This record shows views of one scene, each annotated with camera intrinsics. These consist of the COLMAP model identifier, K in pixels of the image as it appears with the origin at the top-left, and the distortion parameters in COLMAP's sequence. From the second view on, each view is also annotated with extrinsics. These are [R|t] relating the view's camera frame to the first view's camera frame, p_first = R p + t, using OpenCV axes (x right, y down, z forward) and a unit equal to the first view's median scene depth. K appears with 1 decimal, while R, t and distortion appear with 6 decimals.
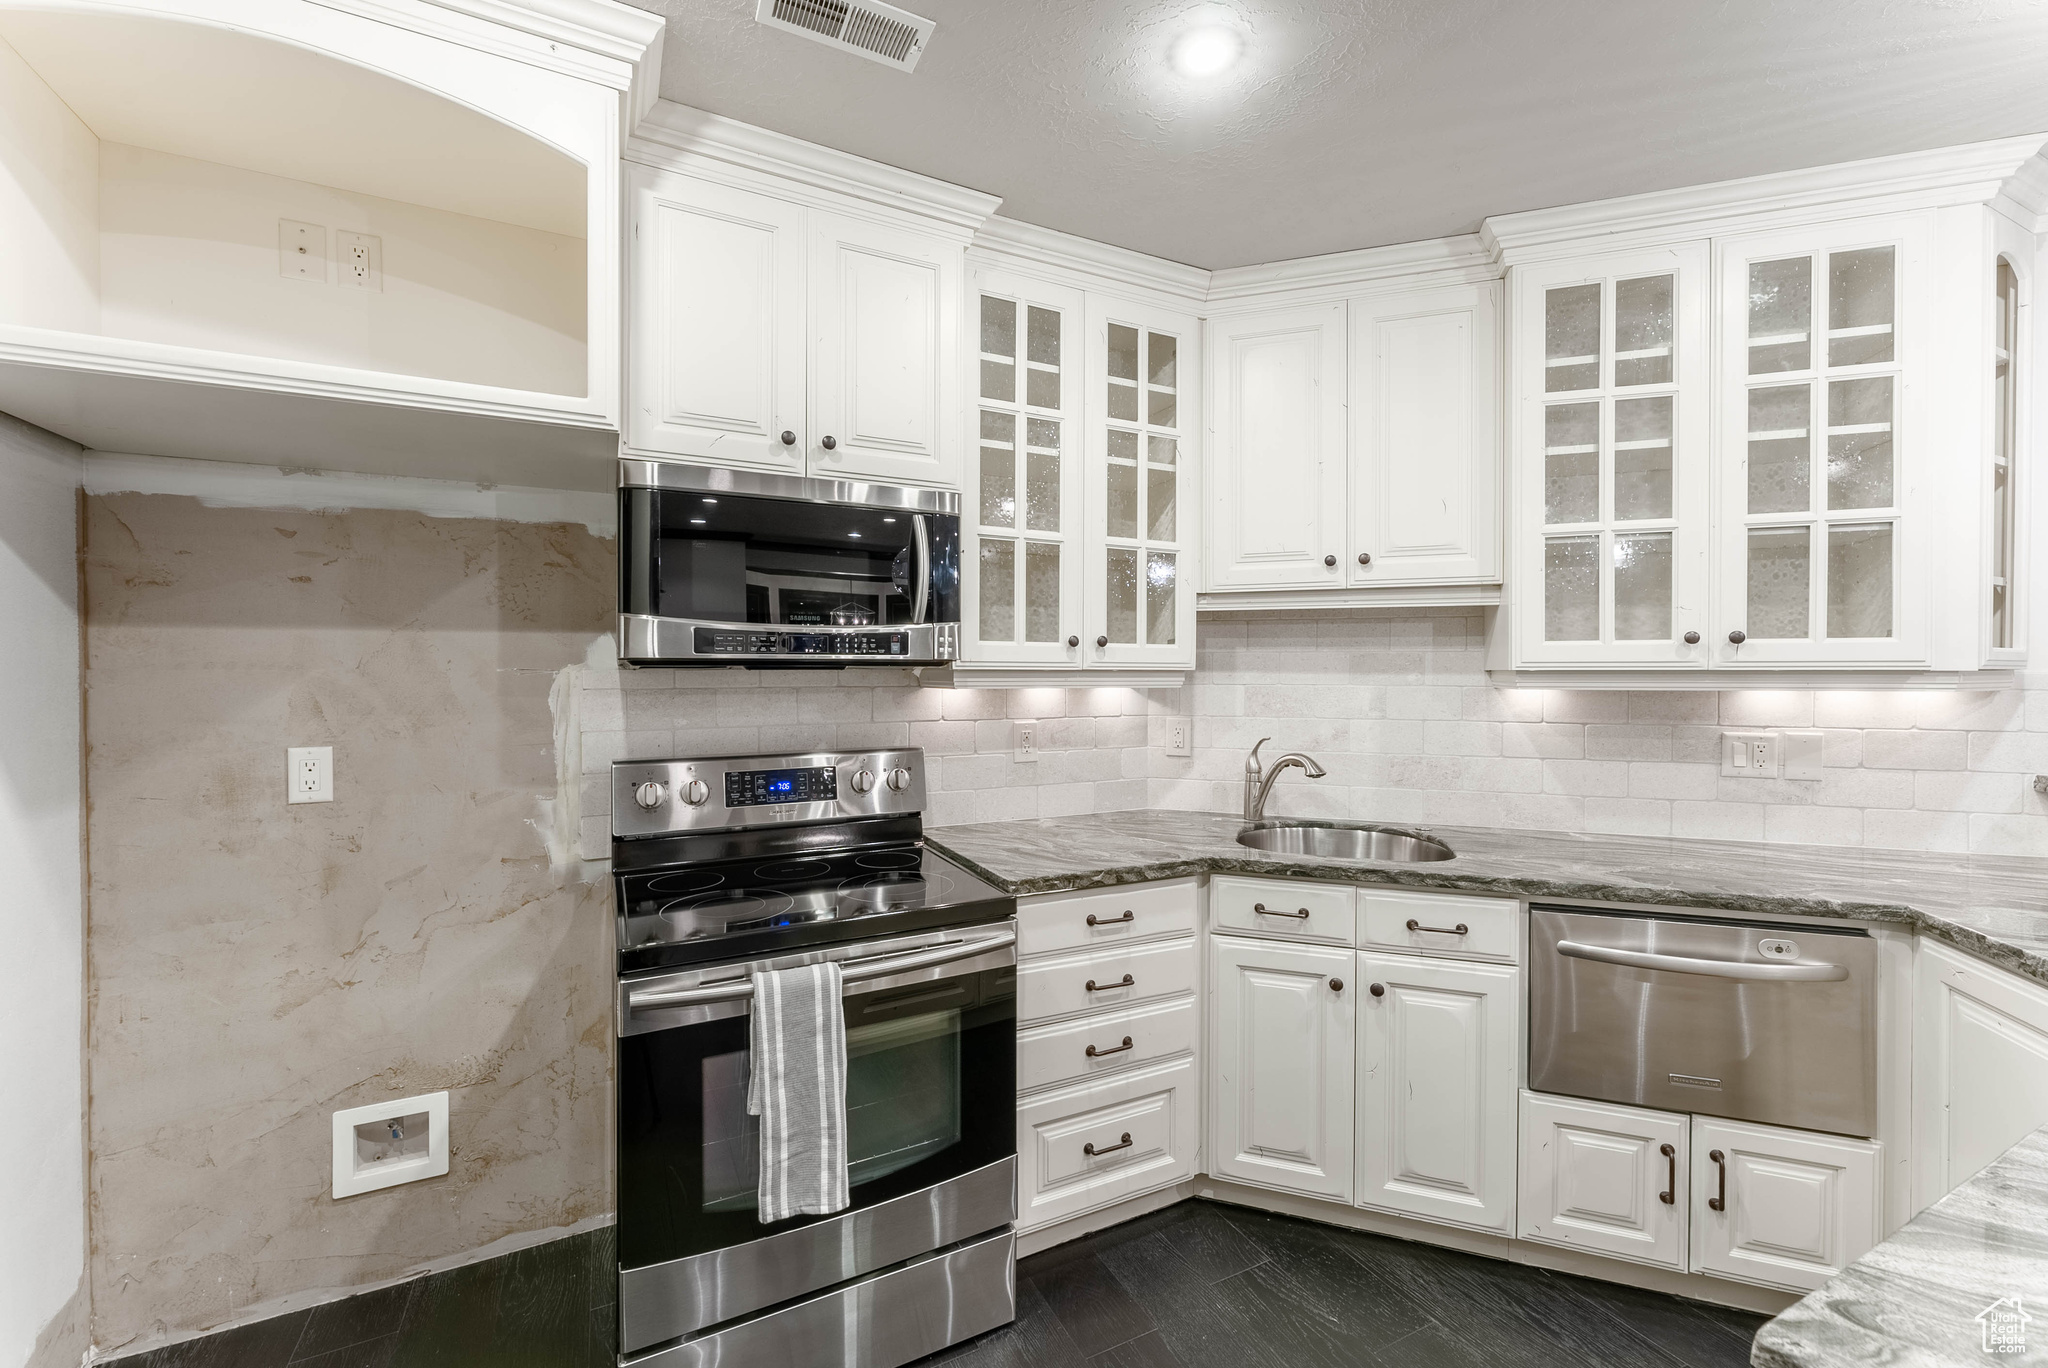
lens RADIAL K [[842.5, 0, 1016.5], [0, 842.5, 673.7], [0, 0, 1]] dist [-0.002118, -0.000135]
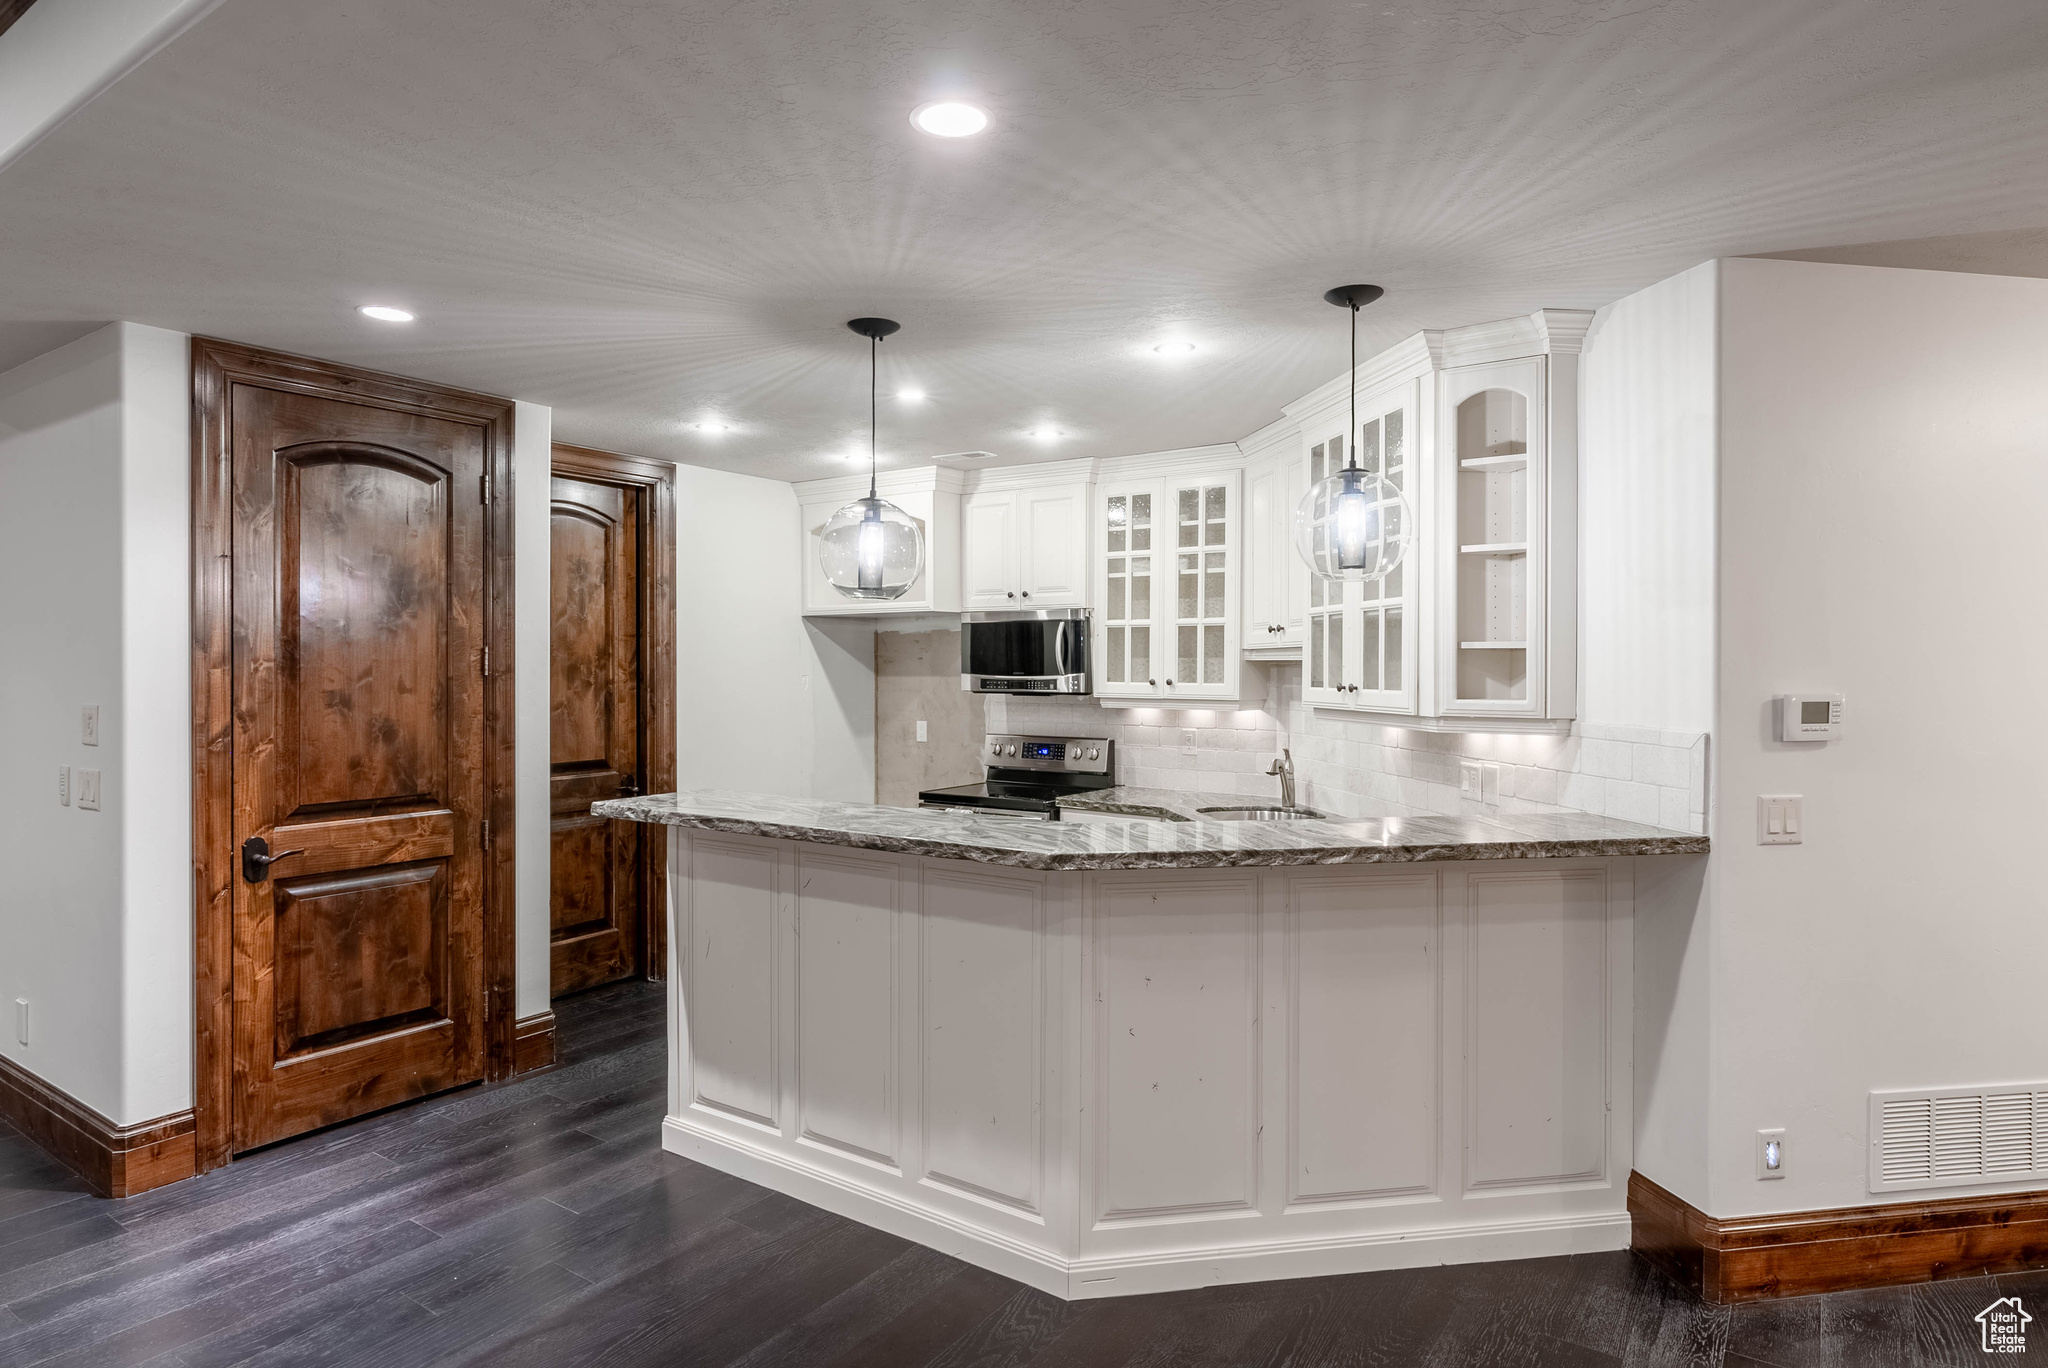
lens RADIAL K [[1164.8, 0, 1025.6], [0, 1164.8, 674.8], [0, 0, 1]] dist [0.003254, 0.000459]
pose [[0.463922, 0.005065, -0.885862, 2.077319], [-0.006523, 0.999976, 0.002301, -0.057160], [0.885852, 0.004711, 0.463944, -0.346677]]
